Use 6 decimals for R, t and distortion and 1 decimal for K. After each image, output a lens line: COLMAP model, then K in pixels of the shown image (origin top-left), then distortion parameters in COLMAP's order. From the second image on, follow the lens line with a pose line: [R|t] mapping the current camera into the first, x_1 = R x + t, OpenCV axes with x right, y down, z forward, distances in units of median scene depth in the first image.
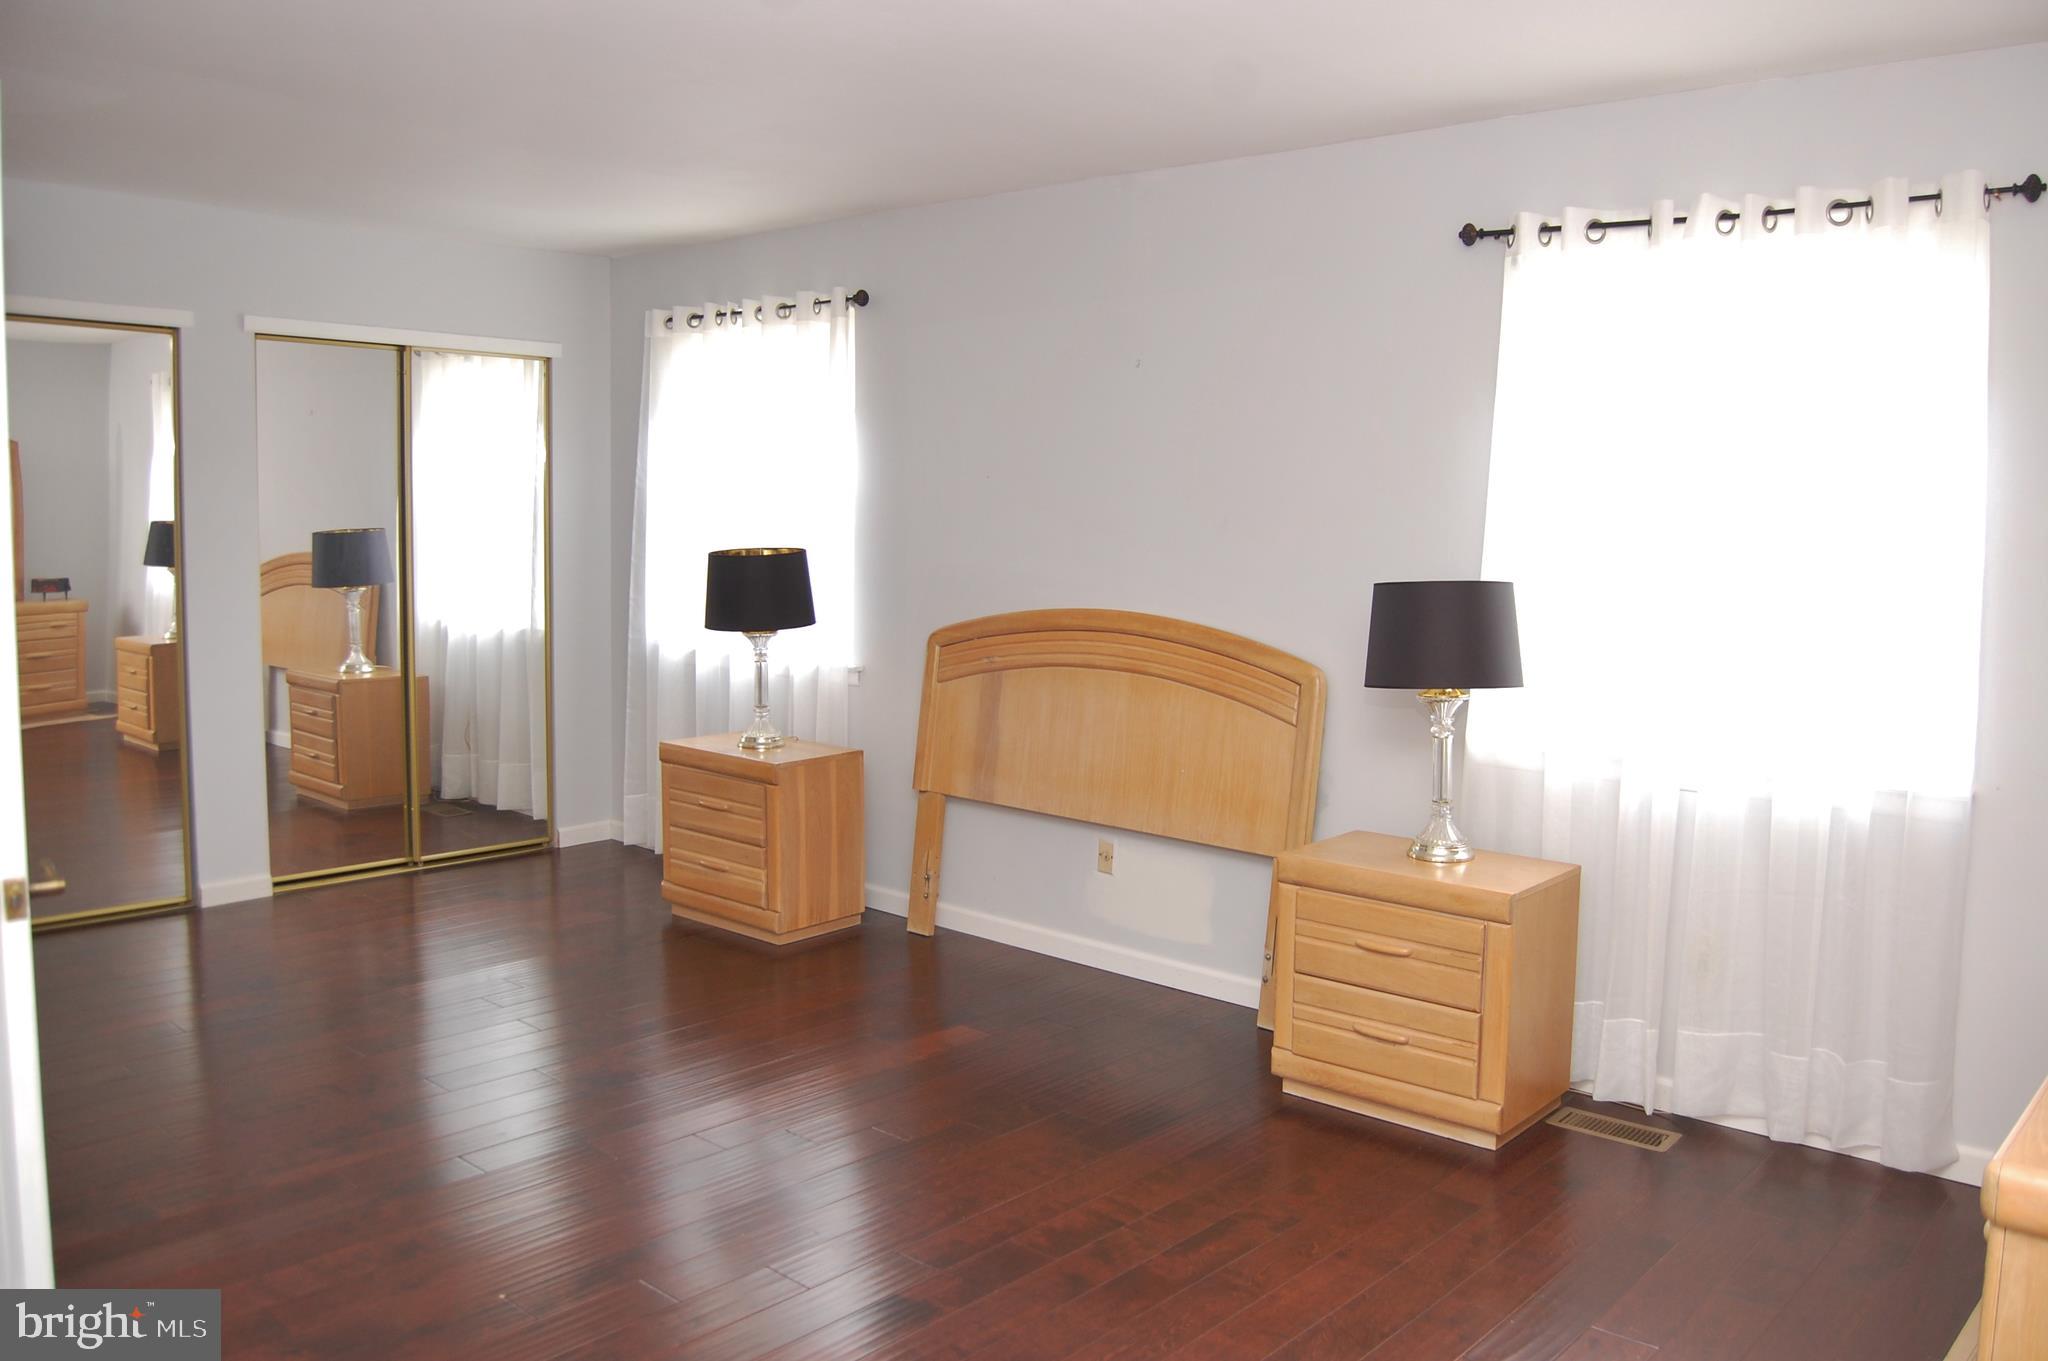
lens RADIAL K [[1669.1, 0, 1020.5], [0, 1669.1, 676.5], [0, 0, 1]] dist [-0.080490, 0.013178]
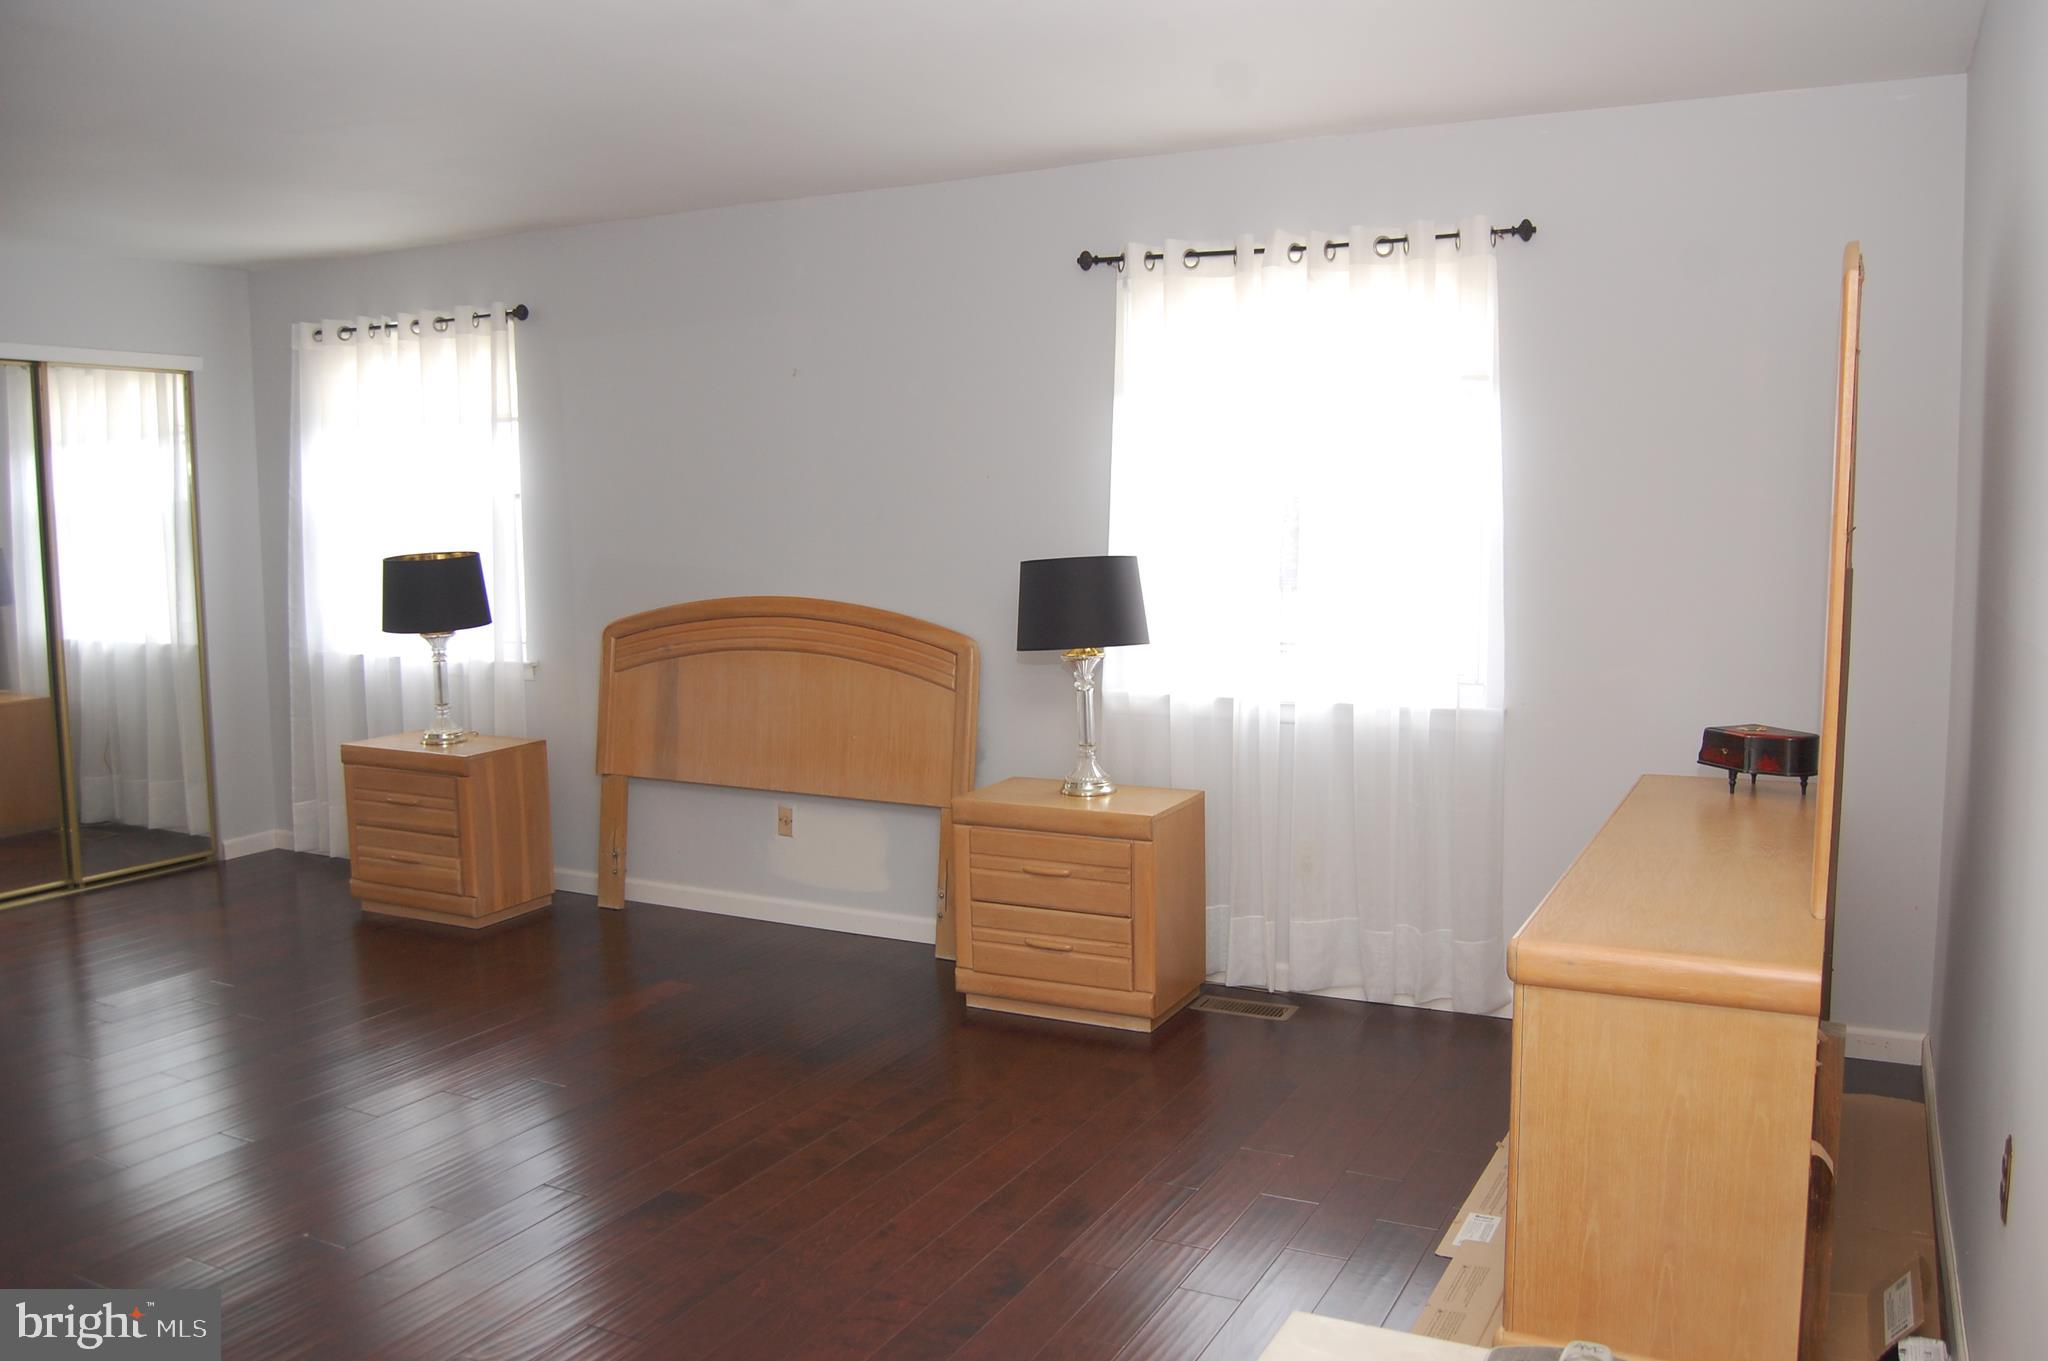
lens RADIAL K [[1669.1, 0, 1030.1], [0, 1669.1, 680.8], [0, 0, 1]] dist [-0.080490, 0.013178]
pose [[0.969596, -0.052542, 0.239005, -0.055383], [0.051017, 0.998619, 0.012567, 0.011187], [-0.239335, 0.000009, 0.970937, -0.116010]]
